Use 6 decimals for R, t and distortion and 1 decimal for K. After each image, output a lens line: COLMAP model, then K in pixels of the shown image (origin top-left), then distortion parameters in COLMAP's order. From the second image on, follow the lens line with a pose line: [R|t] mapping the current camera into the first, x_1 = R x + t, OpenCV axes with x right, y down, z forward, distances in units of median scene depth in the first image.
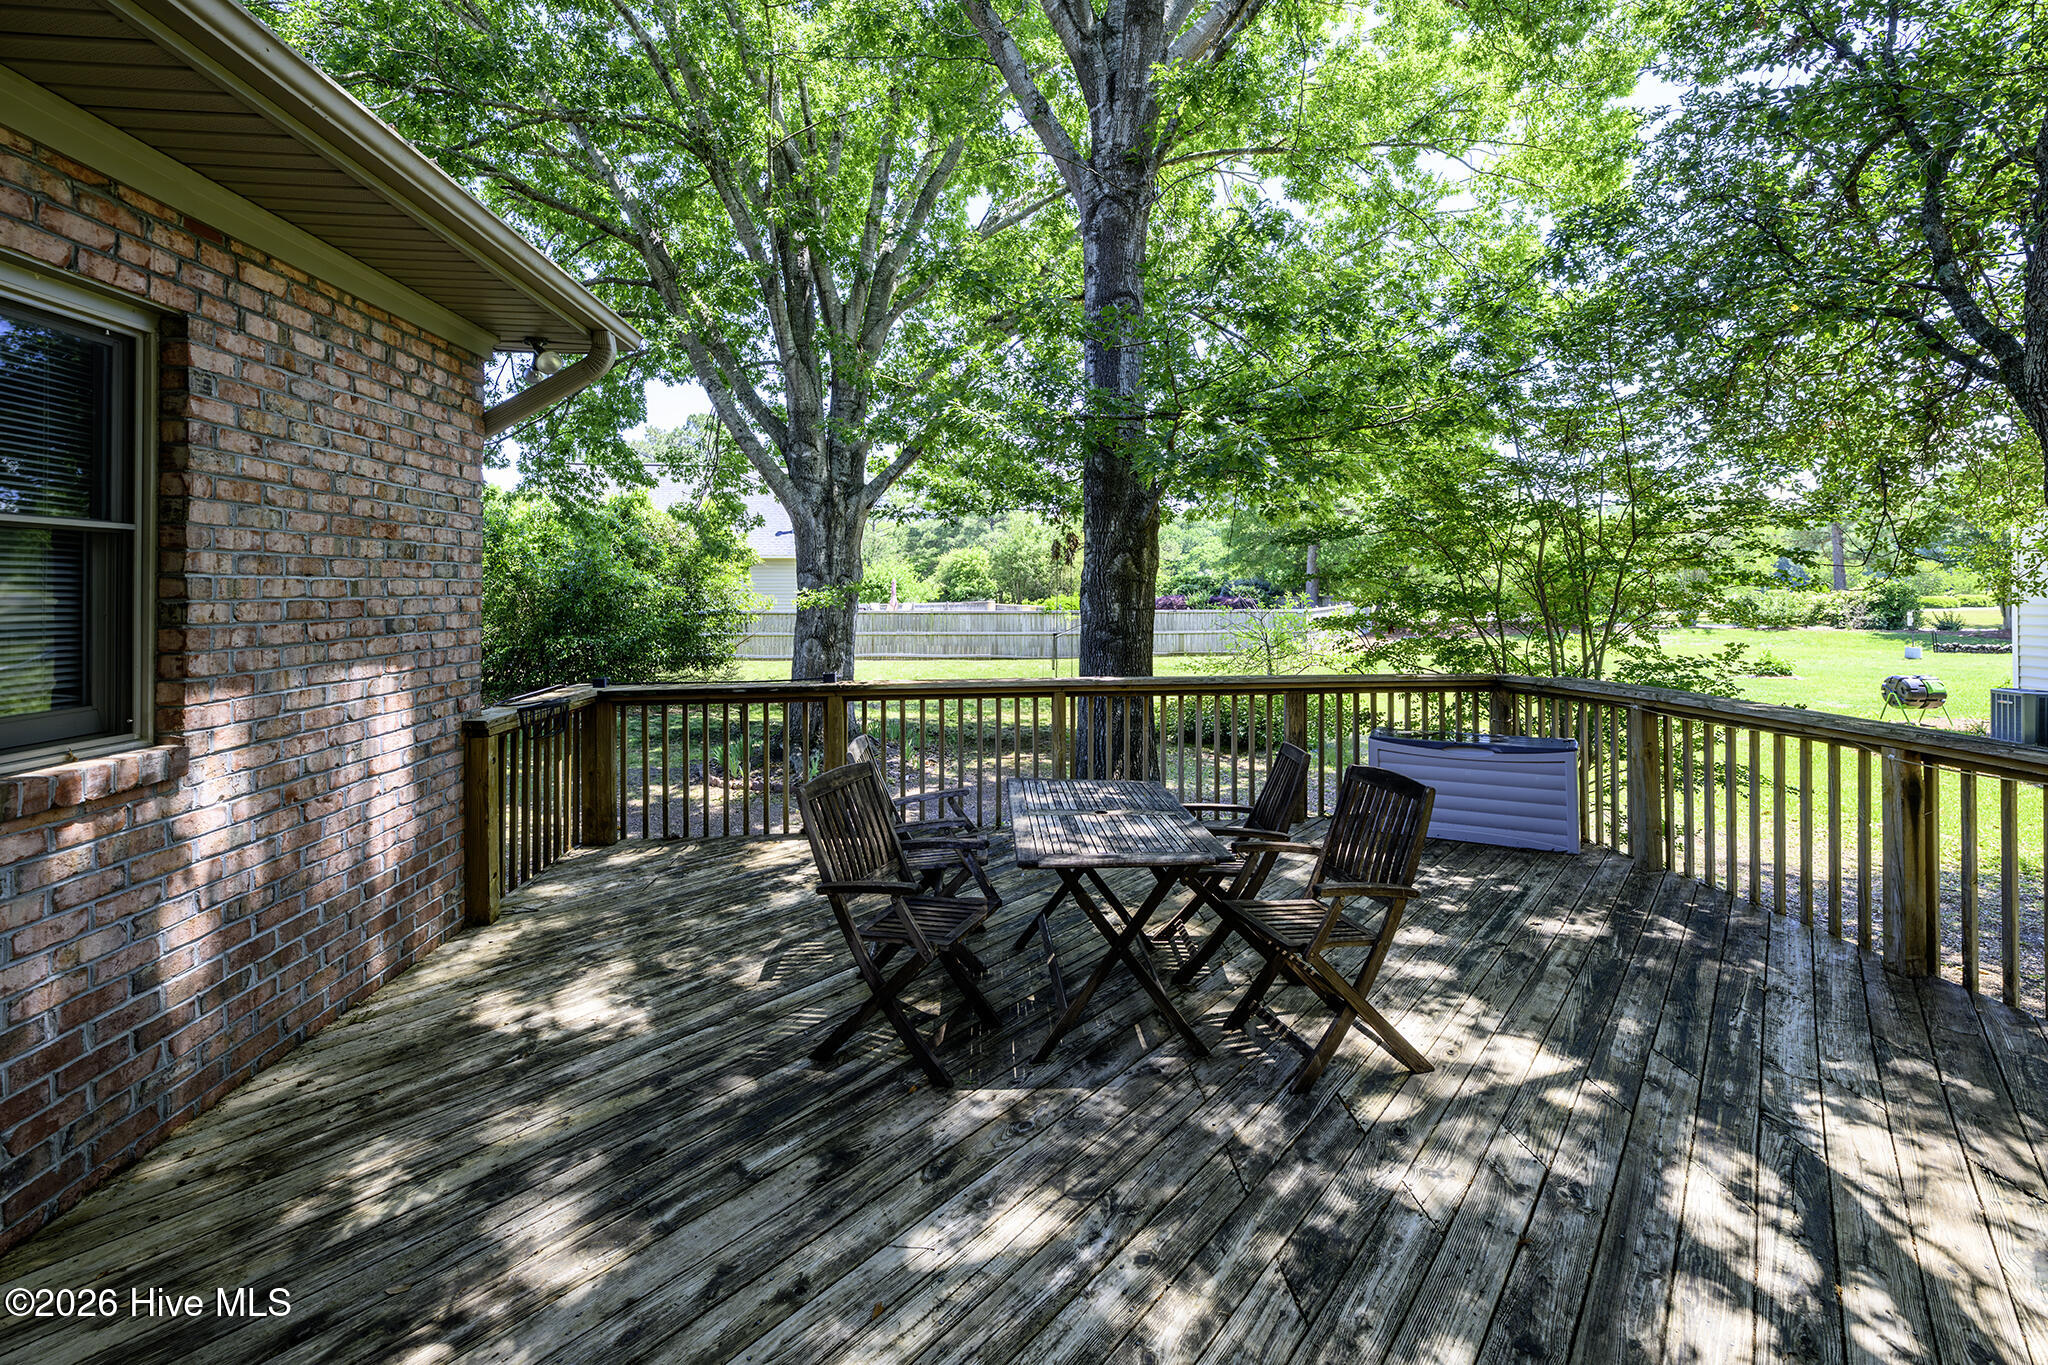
lens RADIAL K [[843.4, 0, 1025.4], [0, 843.4, 558.3], [0, 0, 1]] dist [-0.001242, -0.000275]
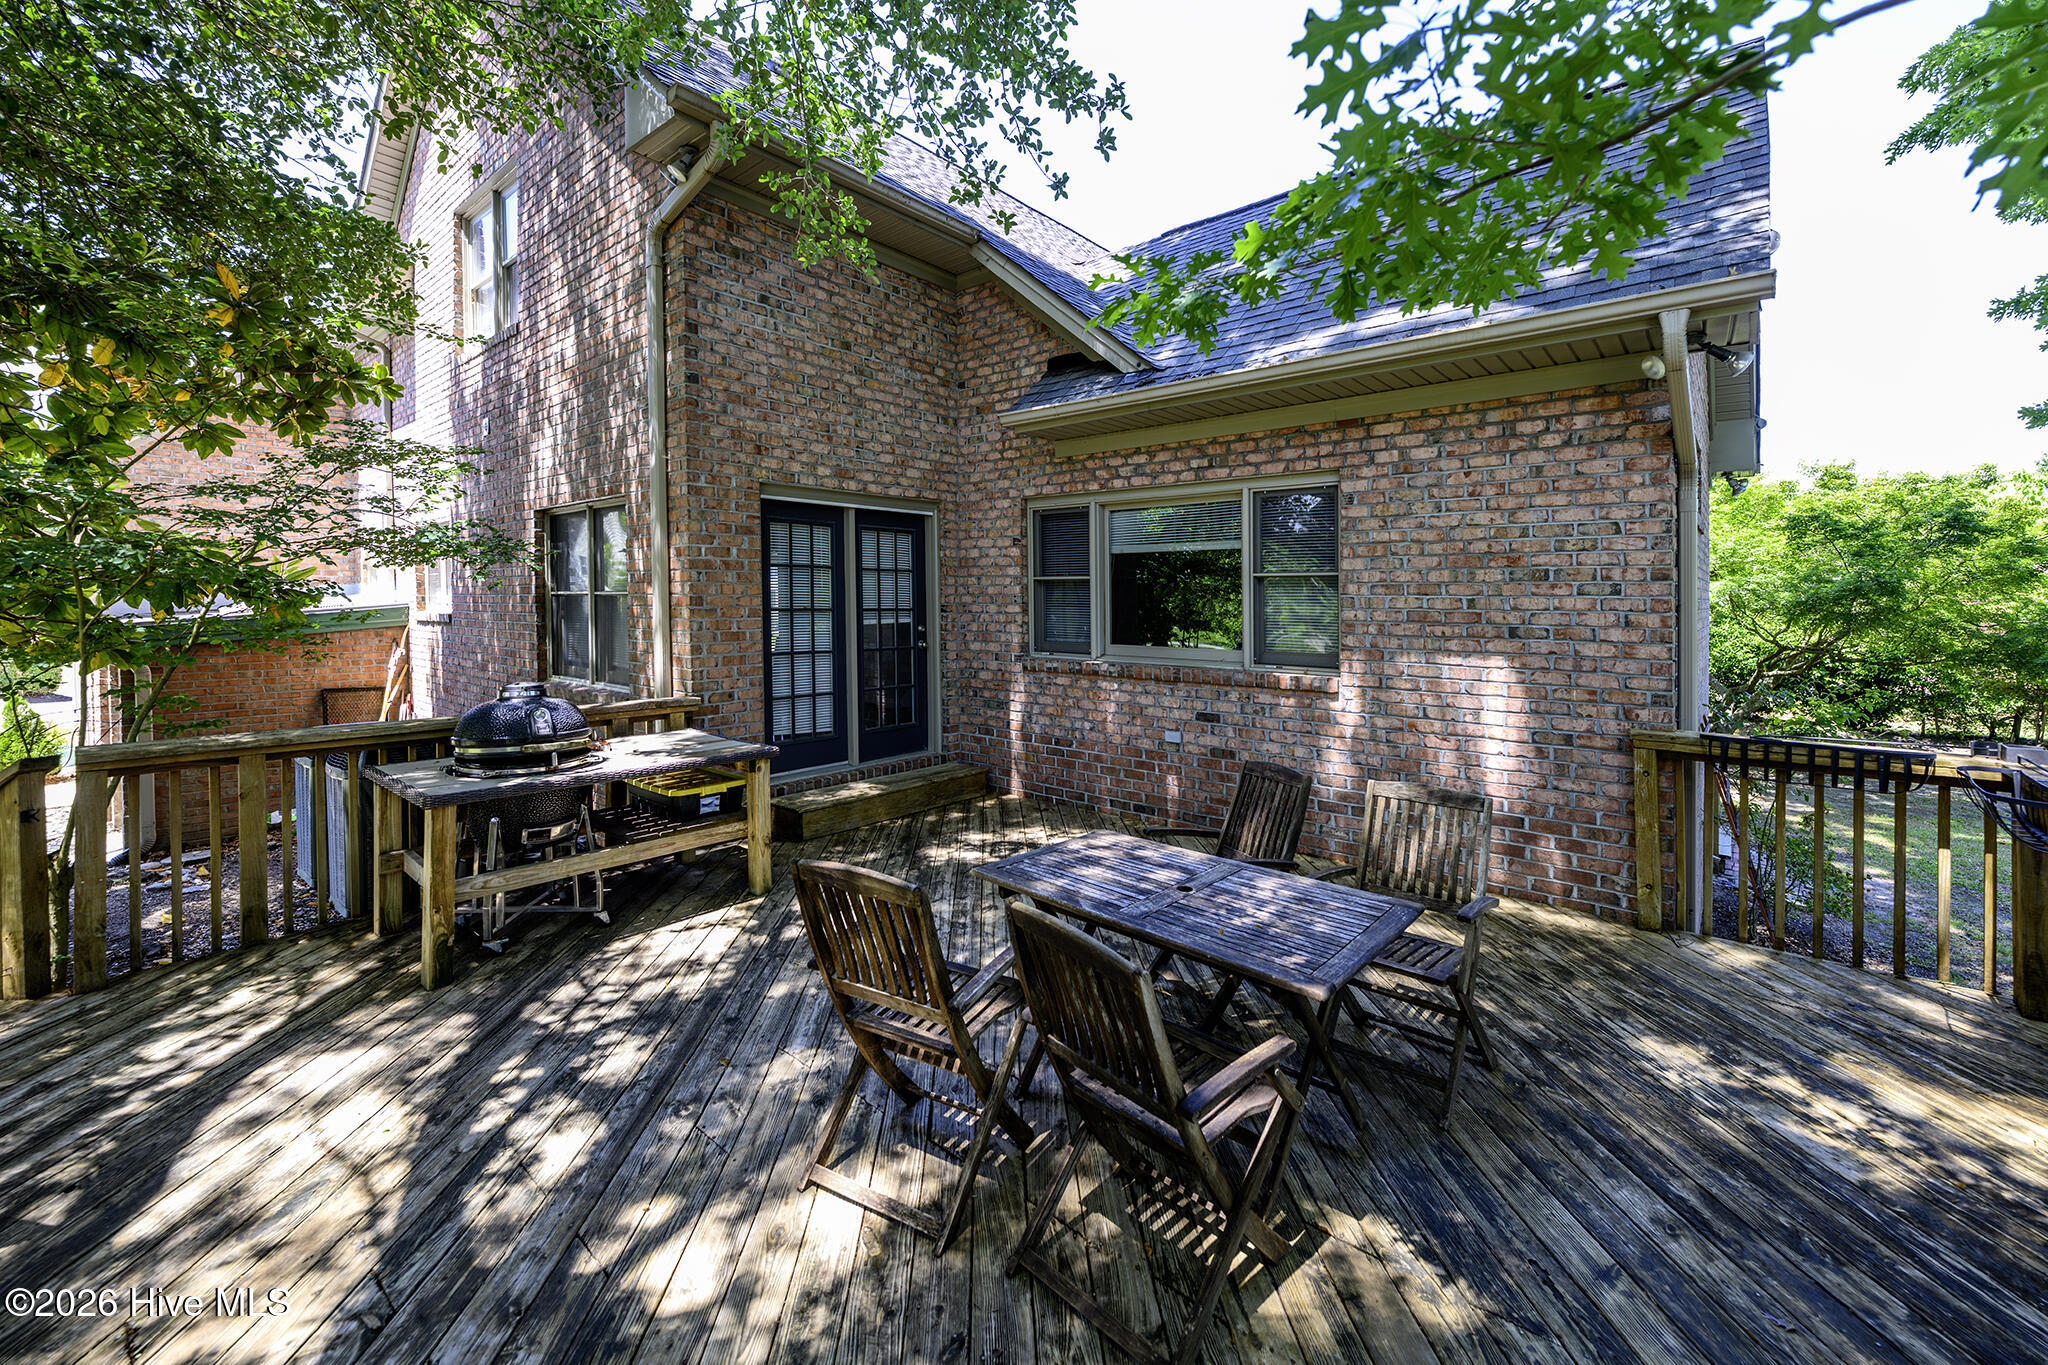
lens RADIAL K [[842.9, 0, 1031.9], [0, 842.9, 615.3], [0, 0, 1]] dist [-0.001544, -0.000011]
pose [[-0.710853, 0.012529, -0.703229, 0.889896], [0.019147, 0.999815, -0.001542, 0.050864], [0.703080, -0.014560, -0.710962, 1.747209]]
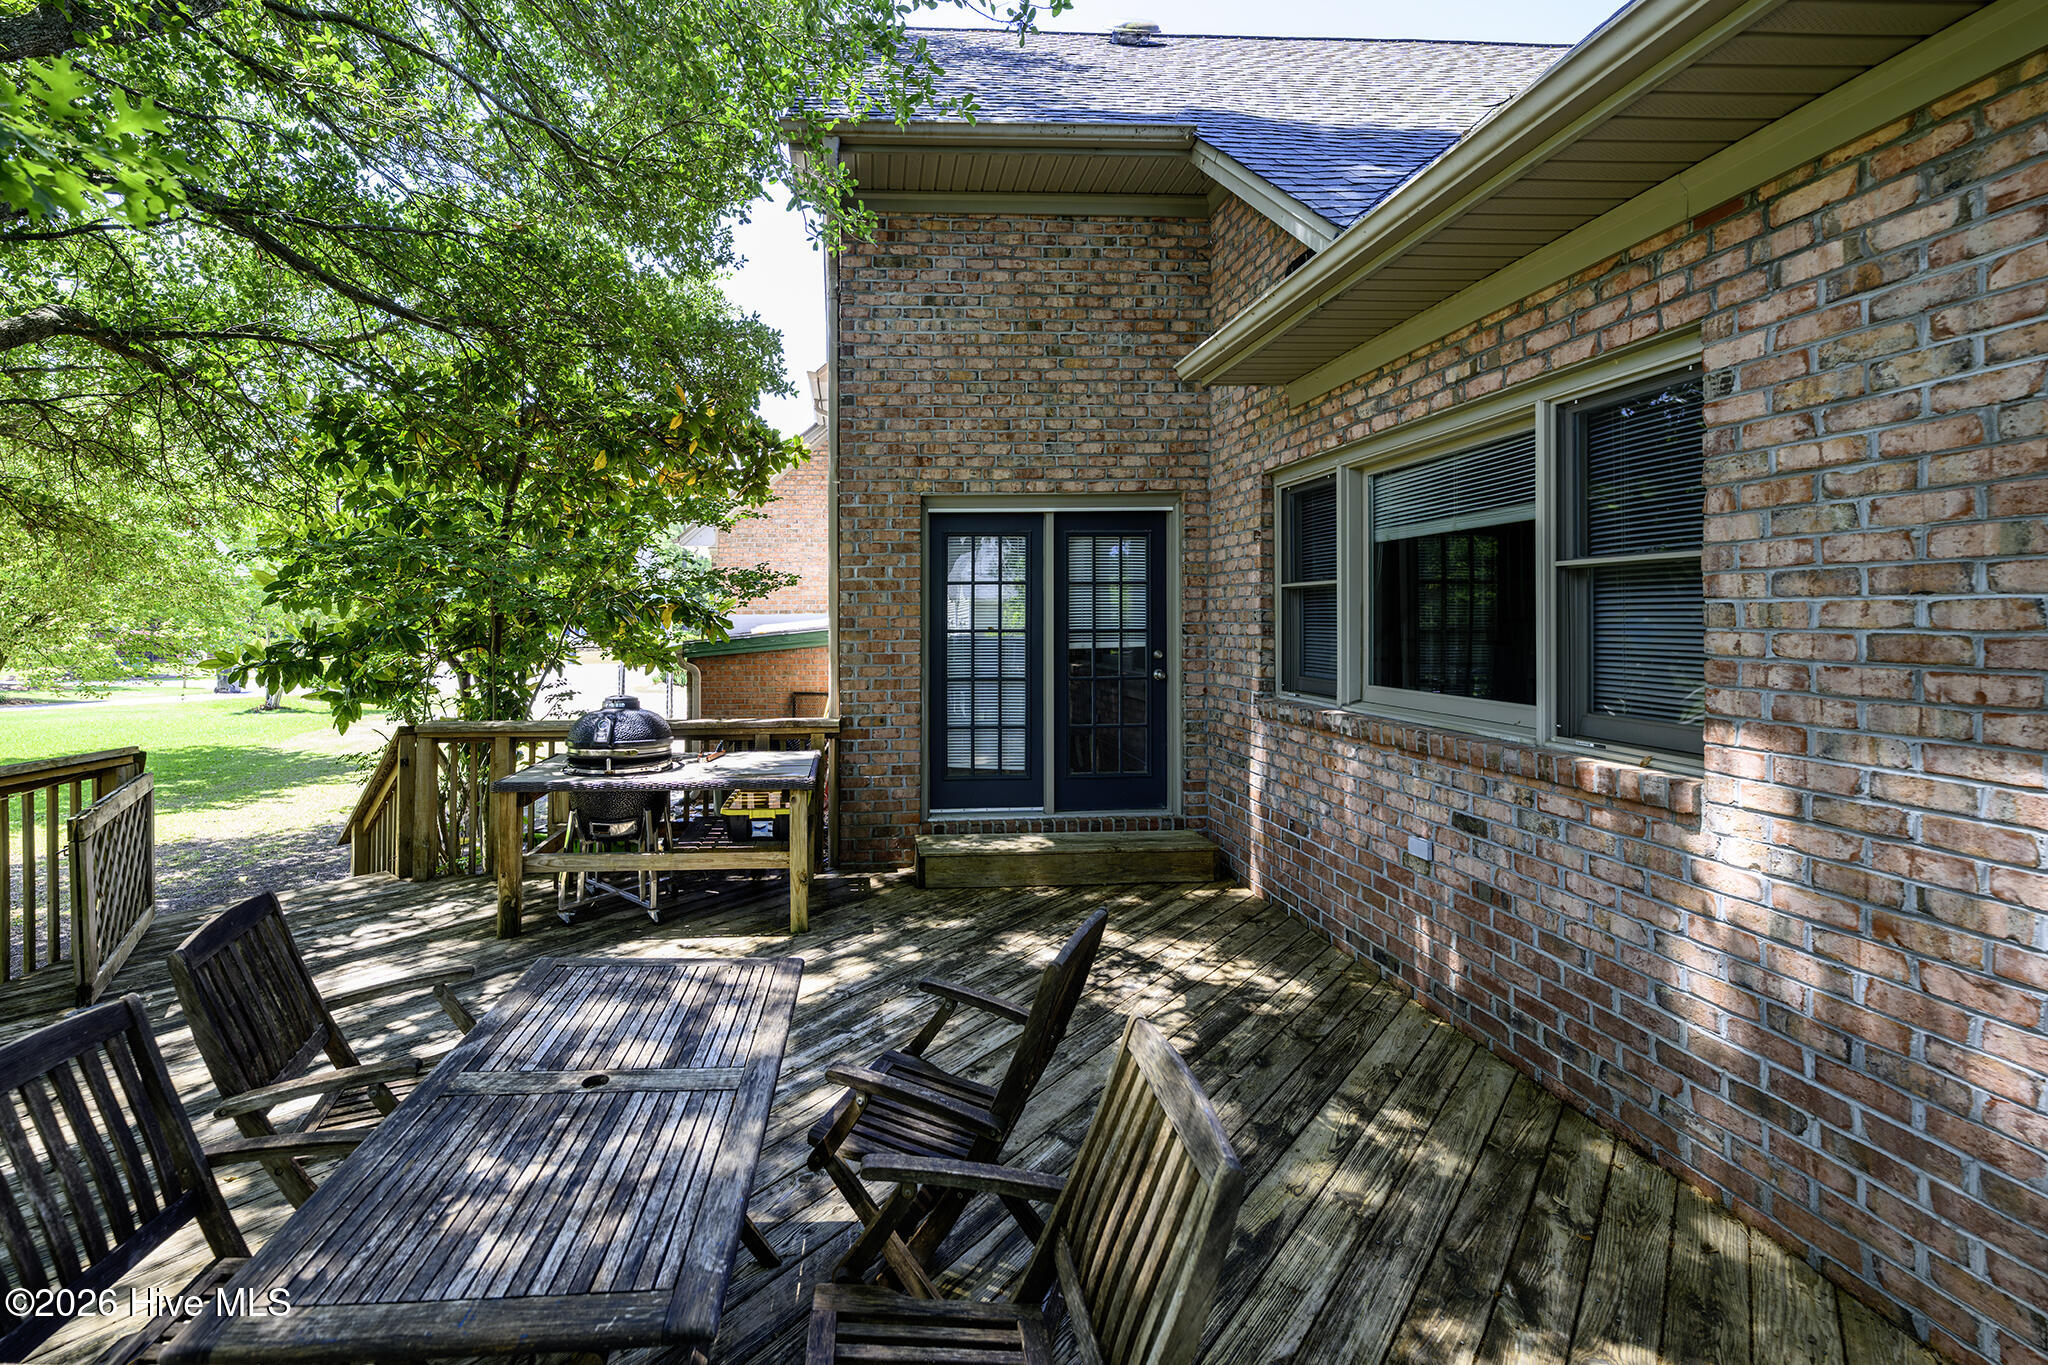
lens RADIAL K [[863.1, 0, 895.5], [0, 863.1, 623.3], [0, 0, 1]] dist [0.000730, -0.000170]
pose [[-0.998992, 0.010648, 0.043599, -0.133298], [0.009470, 0.999587, -0.027126, 0.056049], [-0.043870, -0.026686, -0.998681, 1.796507]]
